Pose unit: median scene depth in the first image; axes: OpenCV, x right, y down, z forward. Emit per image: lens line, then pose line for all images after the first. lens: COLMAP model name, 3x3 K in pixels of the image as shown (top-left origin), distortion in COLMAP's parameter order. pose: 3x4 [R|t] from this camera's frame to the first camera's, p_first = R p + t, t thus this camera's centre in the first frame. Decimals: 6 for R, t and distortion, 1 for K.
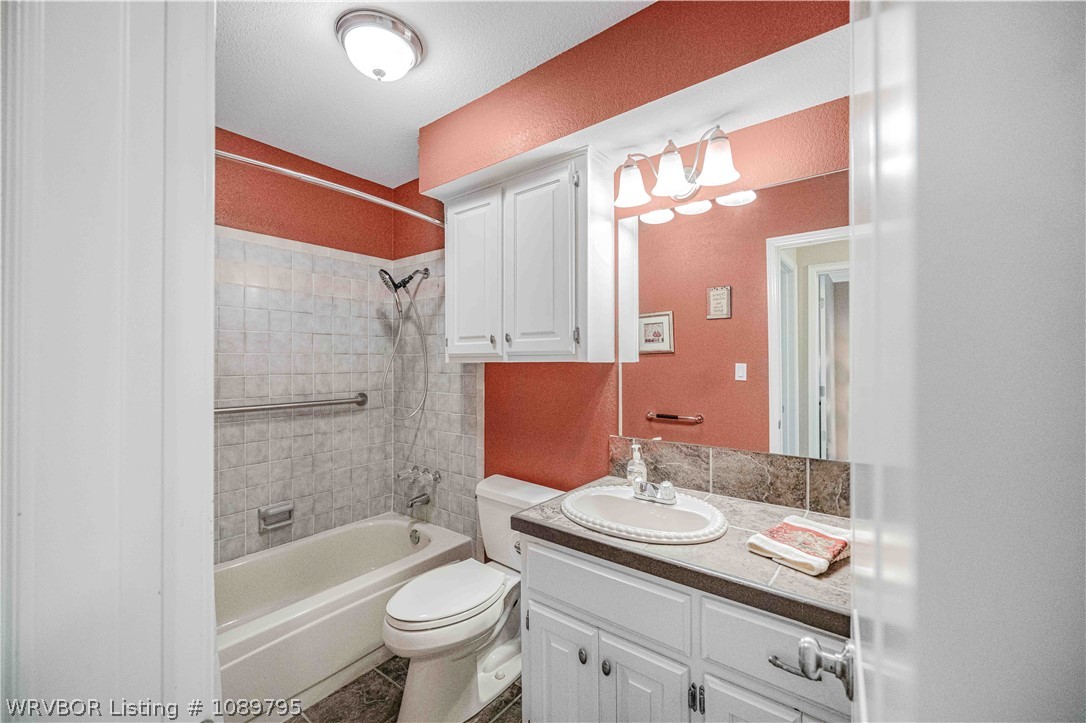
lens RADIAL K [[439.9, 0, 546.9], [0, 439.9, 359.0], [0, 0, 1]] dist [-0.006020, 0.001268]
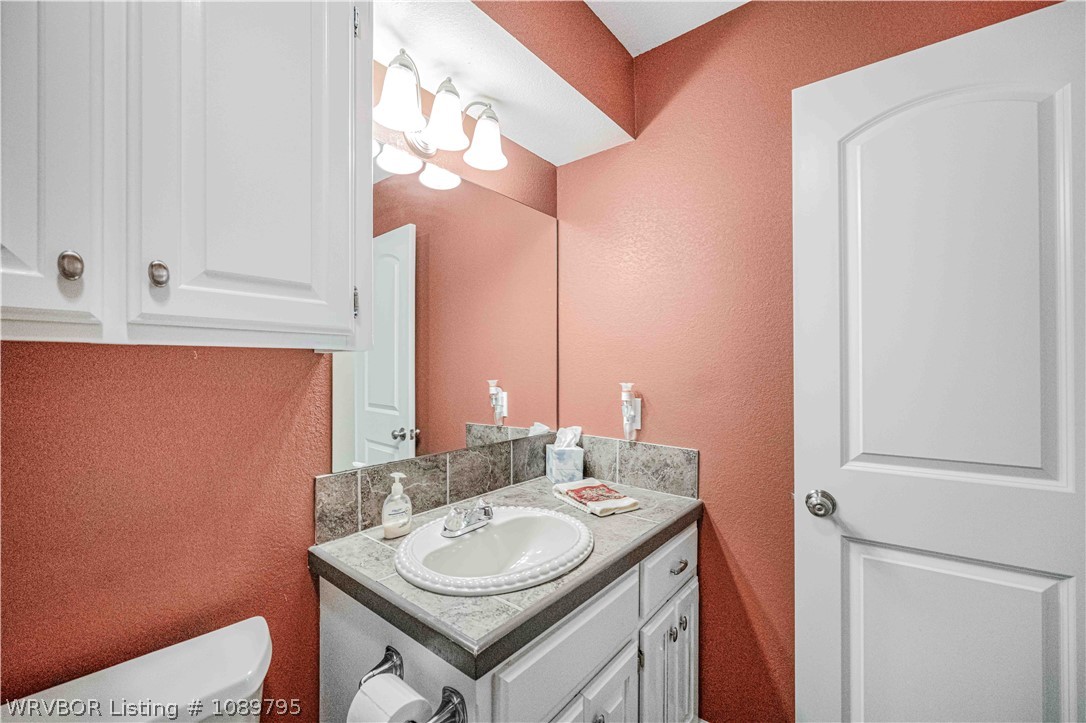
lens RADIAL K [[439.9, 0, 536.0], [0, 439.9, 362.9], [0, 0, 1]] dist [-0.006020, 0.001268]
pose [[0.032038, 0.007240, 0.999460, -0.347755], [-0.012958, 0.999893, -0.006827, 0.017478], [-0.999403, -0.012732, 0.032128, 0.551157]]
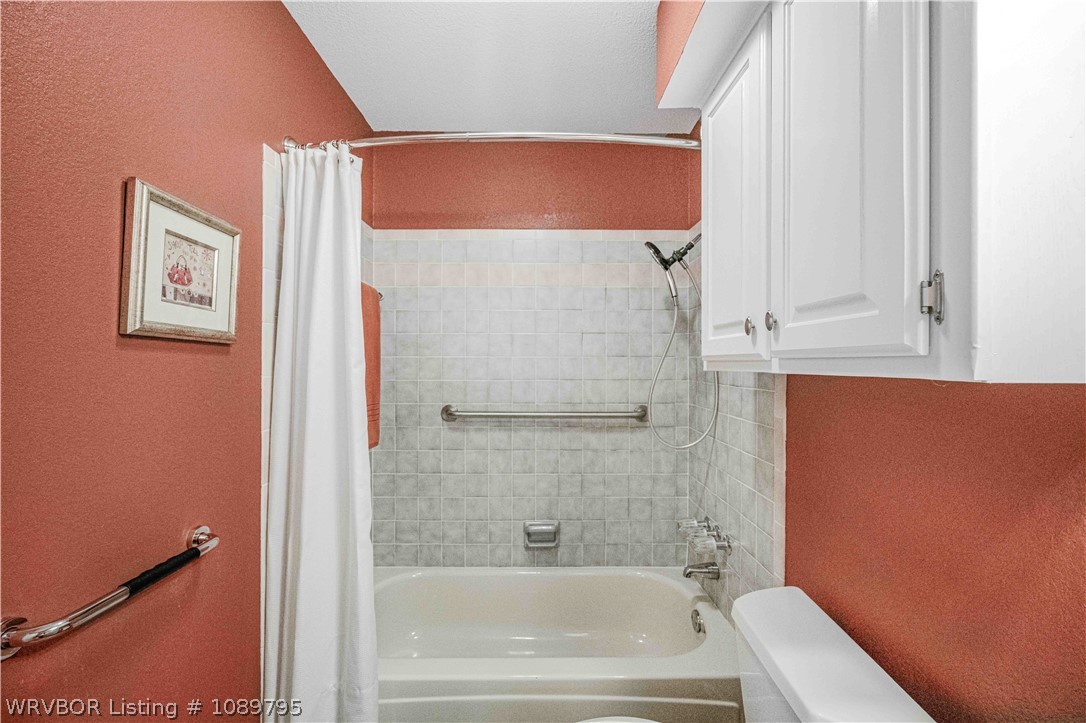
lens RADIAL K [[439.9, 0, 544.8], [0, 439.9, 358.6], [0, 0, 1]] dist [-0.006020, 0.001268]
pose [[0.616930, -0.000306, -0.787018, 0.104462], [-0.002390, 0.999995, -0.002263, -0.005645], [0.787014, 0.003277, 0.616926, 0.424843]]
